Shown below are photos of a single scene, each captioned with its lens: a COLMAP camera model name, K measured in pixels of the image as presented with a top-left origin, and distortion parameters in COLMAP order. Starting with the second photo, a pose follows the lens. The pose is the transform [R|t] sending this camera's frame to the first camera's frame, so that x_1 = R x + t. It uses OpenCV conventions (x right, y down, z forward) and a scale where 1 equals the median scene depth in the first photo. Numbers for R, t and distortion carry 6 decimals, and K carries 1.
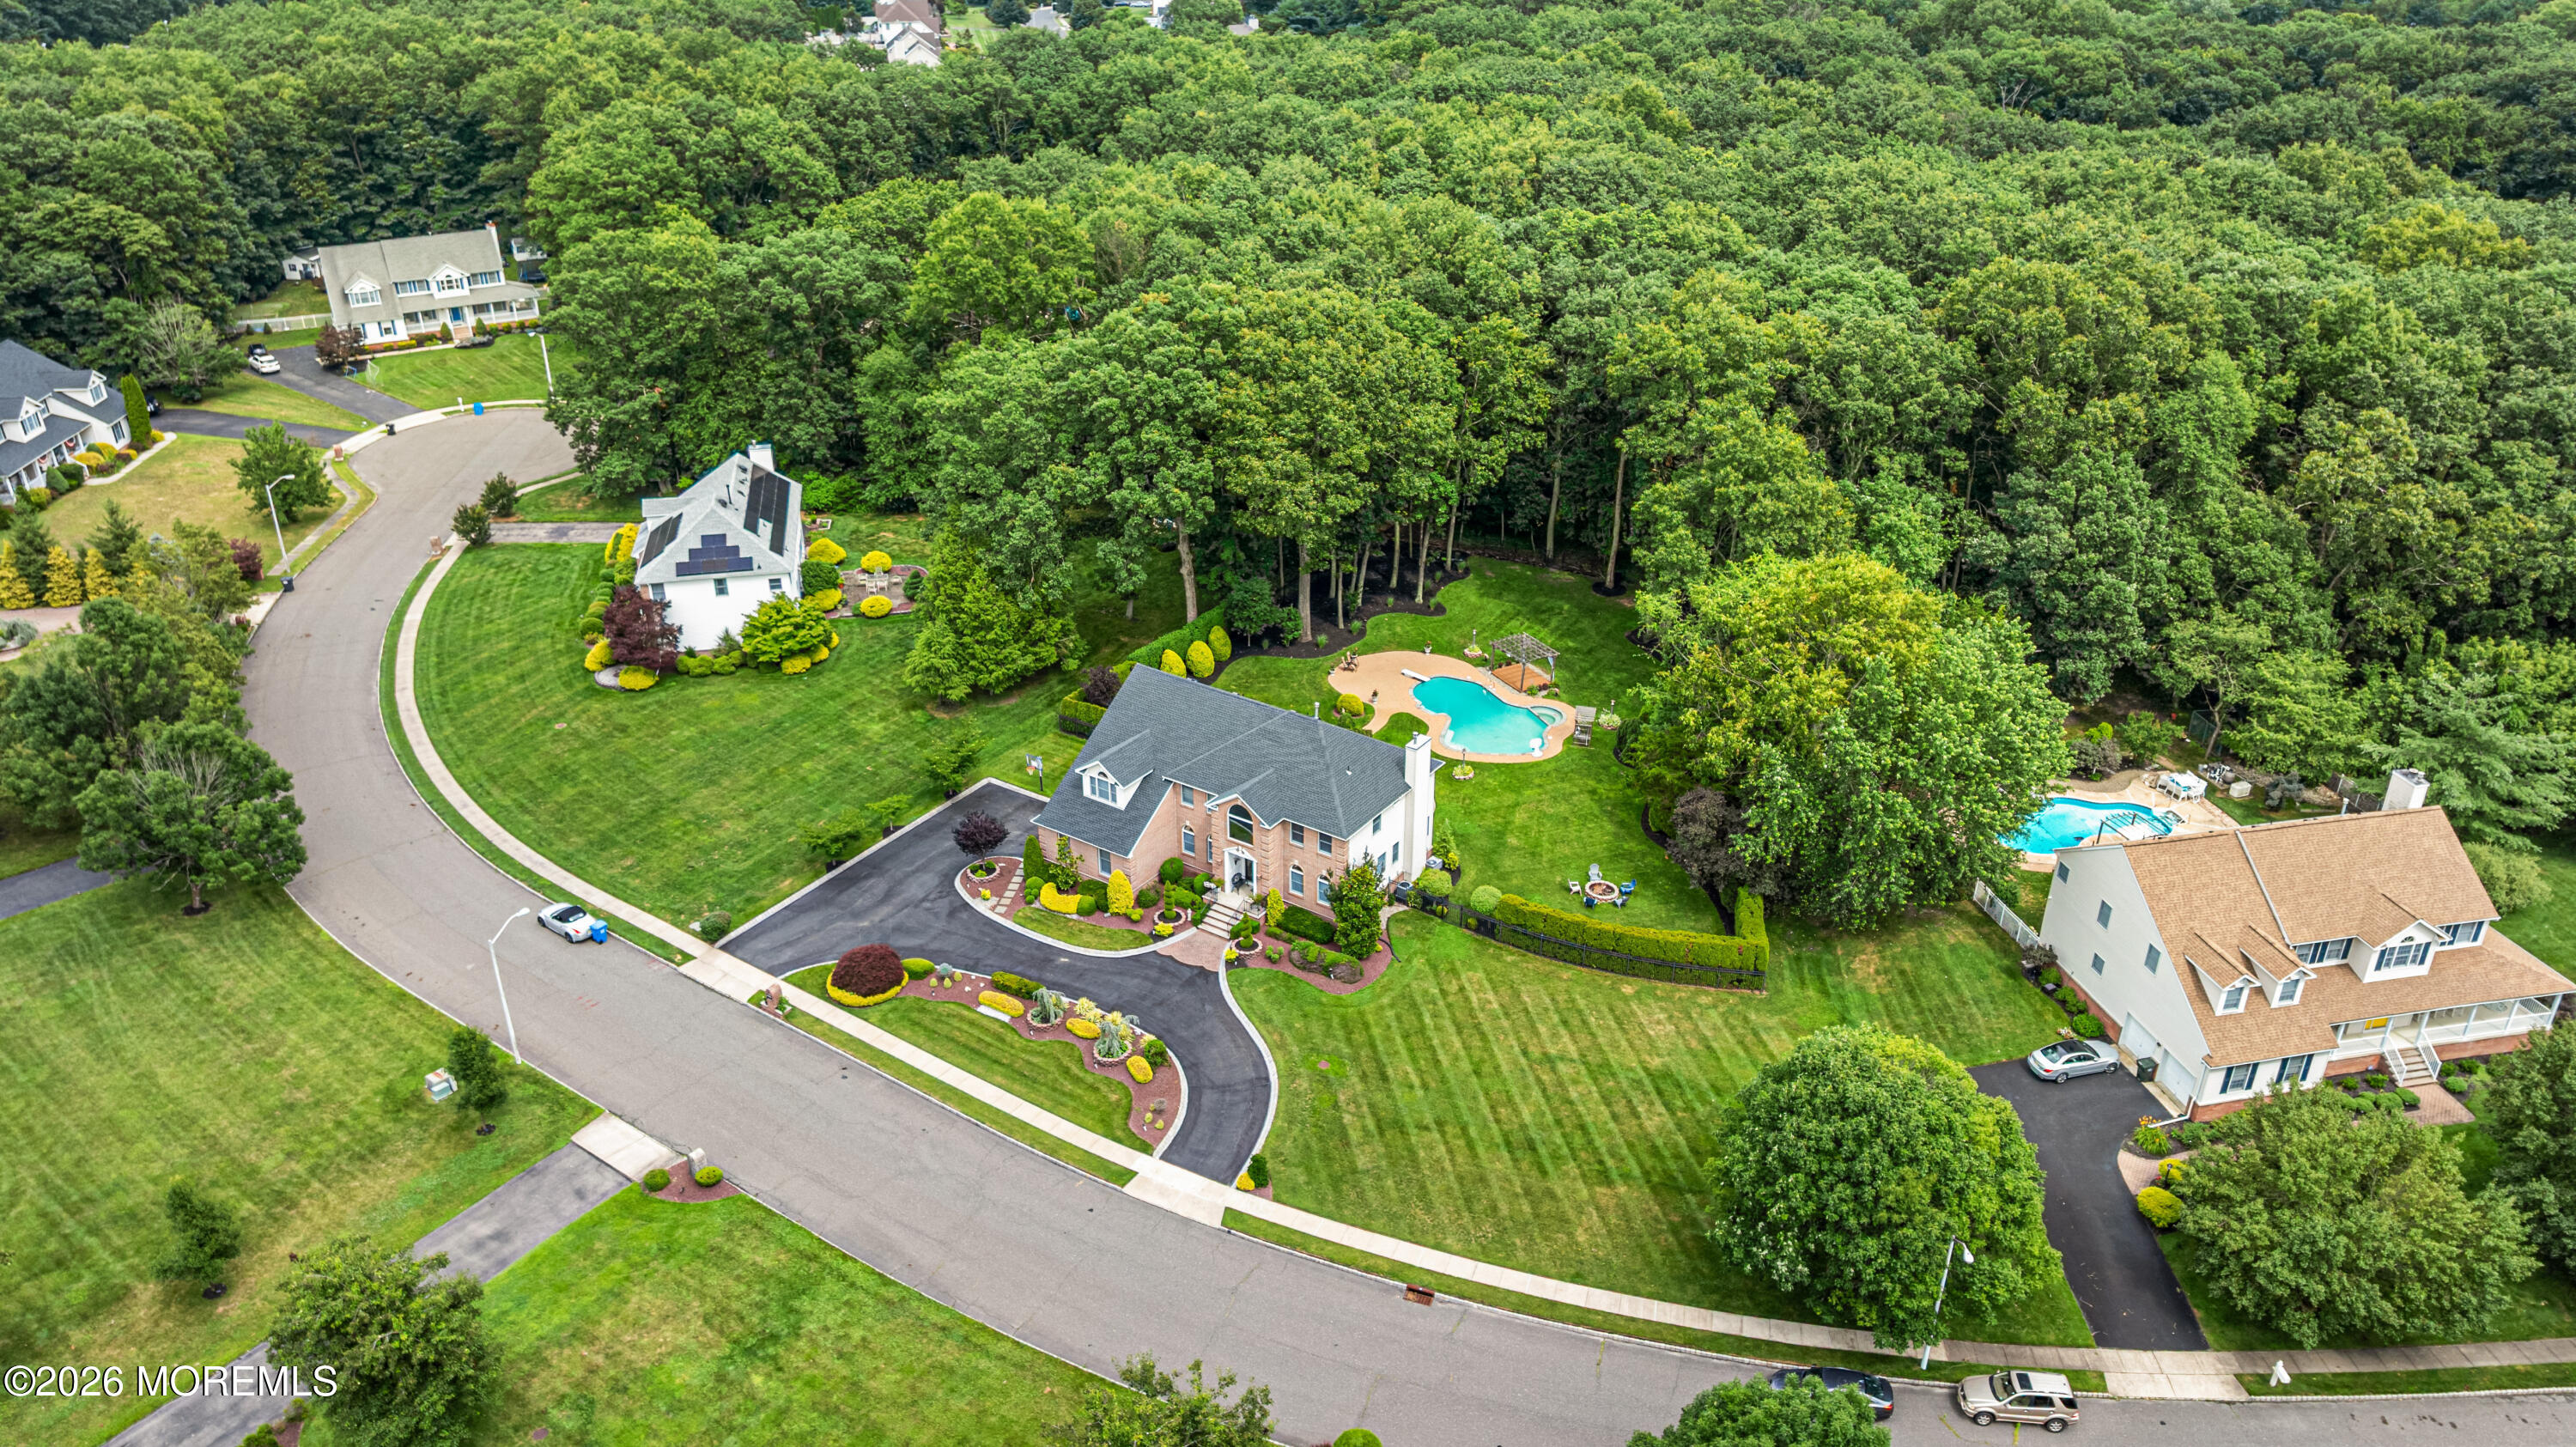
lens RADIAL K [[1808.2, 0, 1307.2], [0, 1808.2, 715.2], [0, 0, 1]] dist [-0.021664, 0.006241]
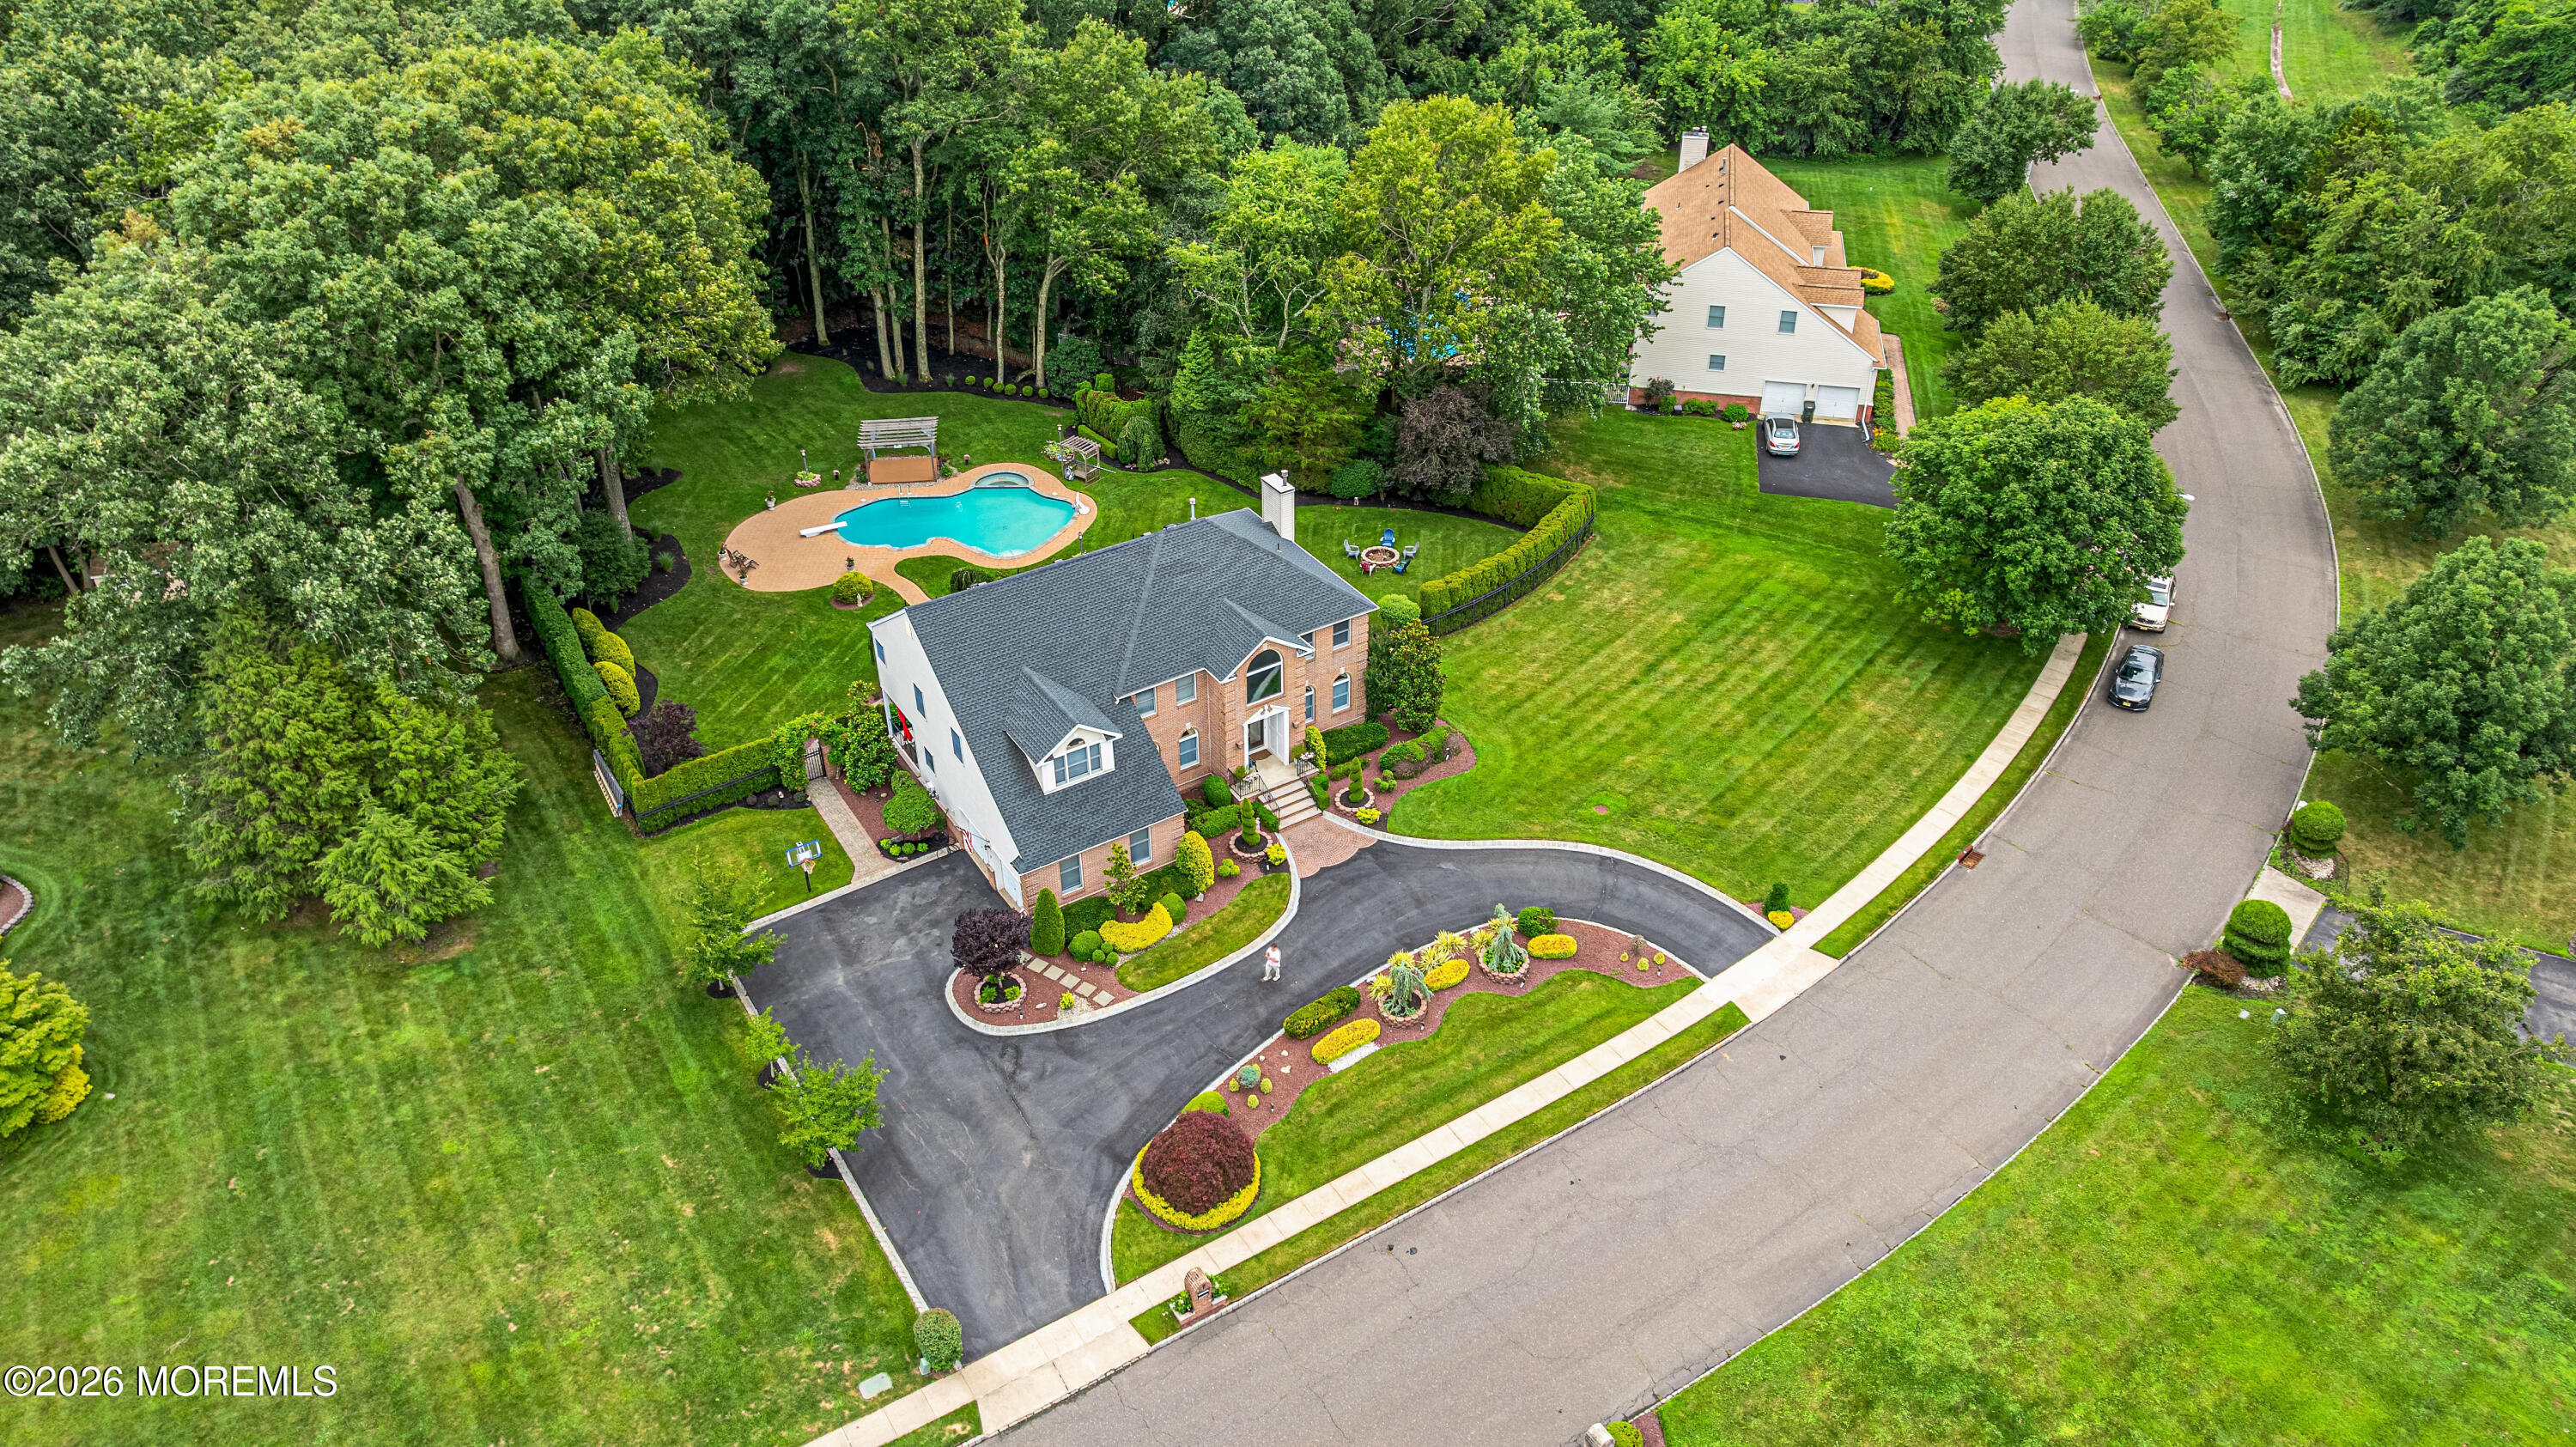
lens RADIAL K [[1808.2, 0, 1300.7], [0, 1808.2, 712.8], [0, 0, 1]] dist [-0.021664, 0.006241]
pose [[0.390262, -0.527536, 0.754587, -0.570547], [0.420248, 0.831285, 0.363809, -0.180988], [-0.819199, 0.175133, 0.546115, 0.566119]]
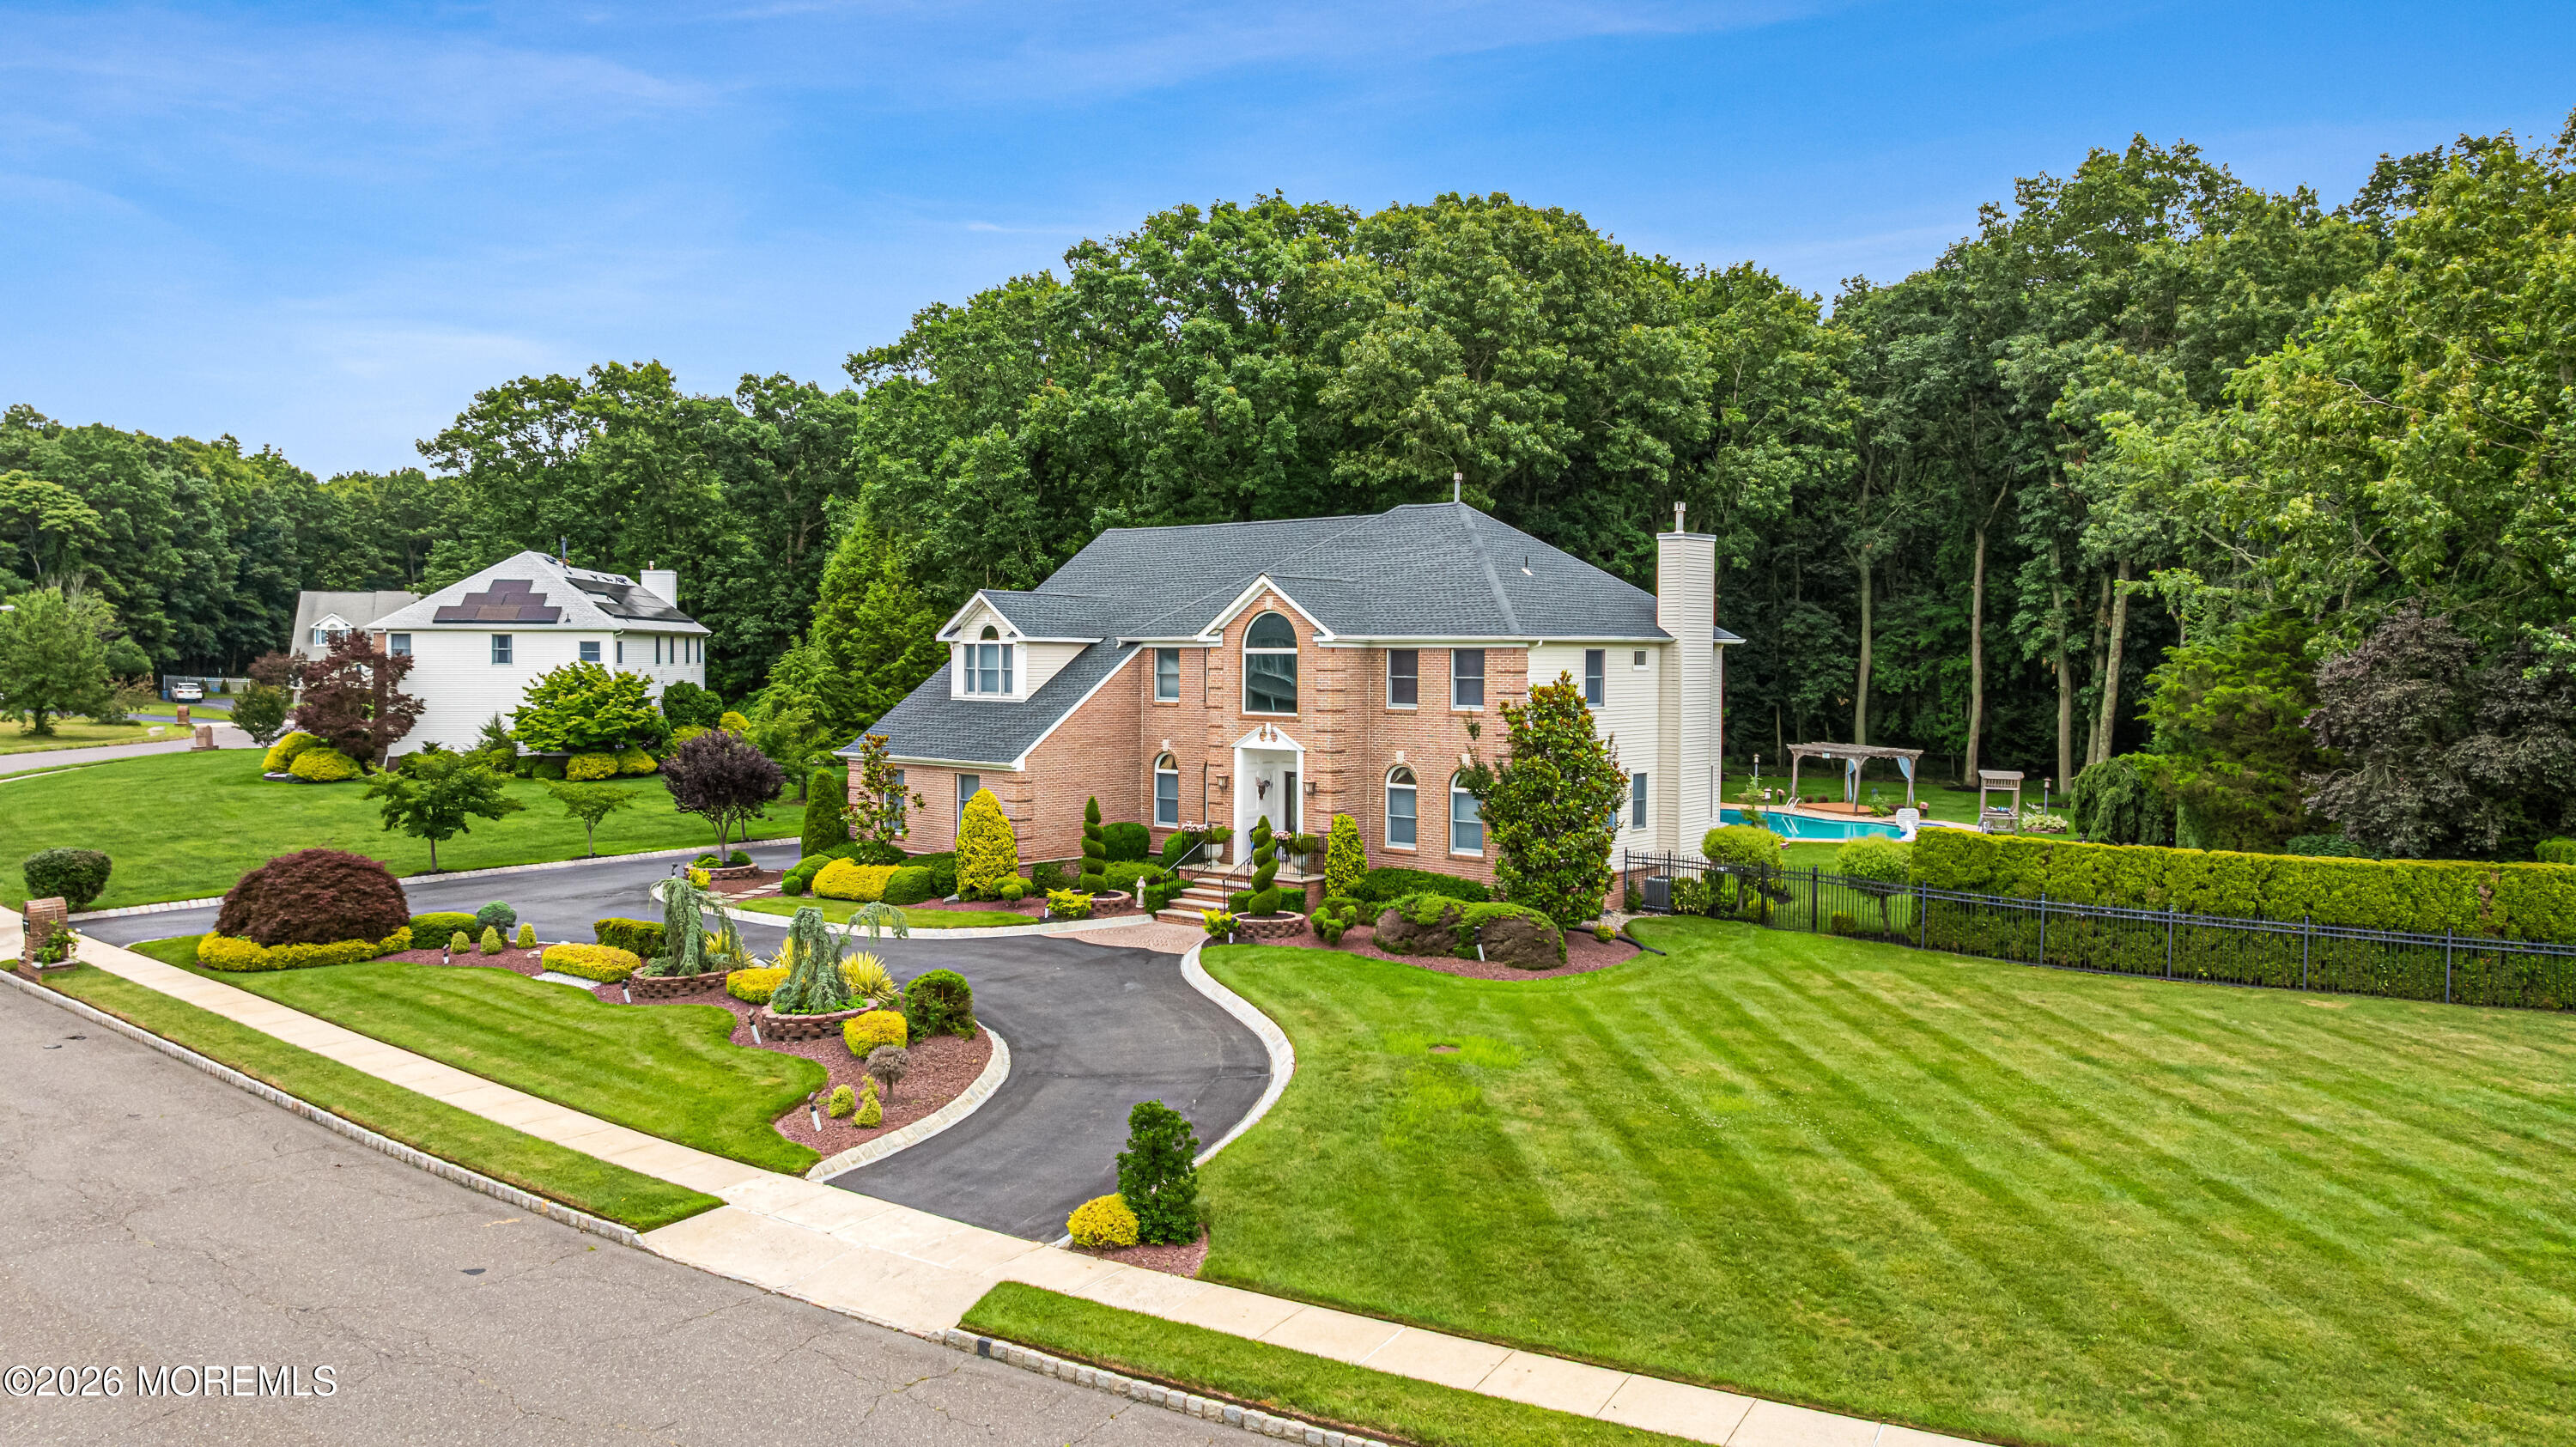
lens RADIAL K [[1808.2, 0, 1295.8], [0, 1808.2, 714.6], [0, 0, 1]] dist [-0.021664, 0.006241]
pose [[0.993607, 0.003043, -0.112850, 0.016273], [-0.050554, 0.905797, -0.420685, 0.240045], [0.100939, 0.423701, 0.900160, 0.598626]]
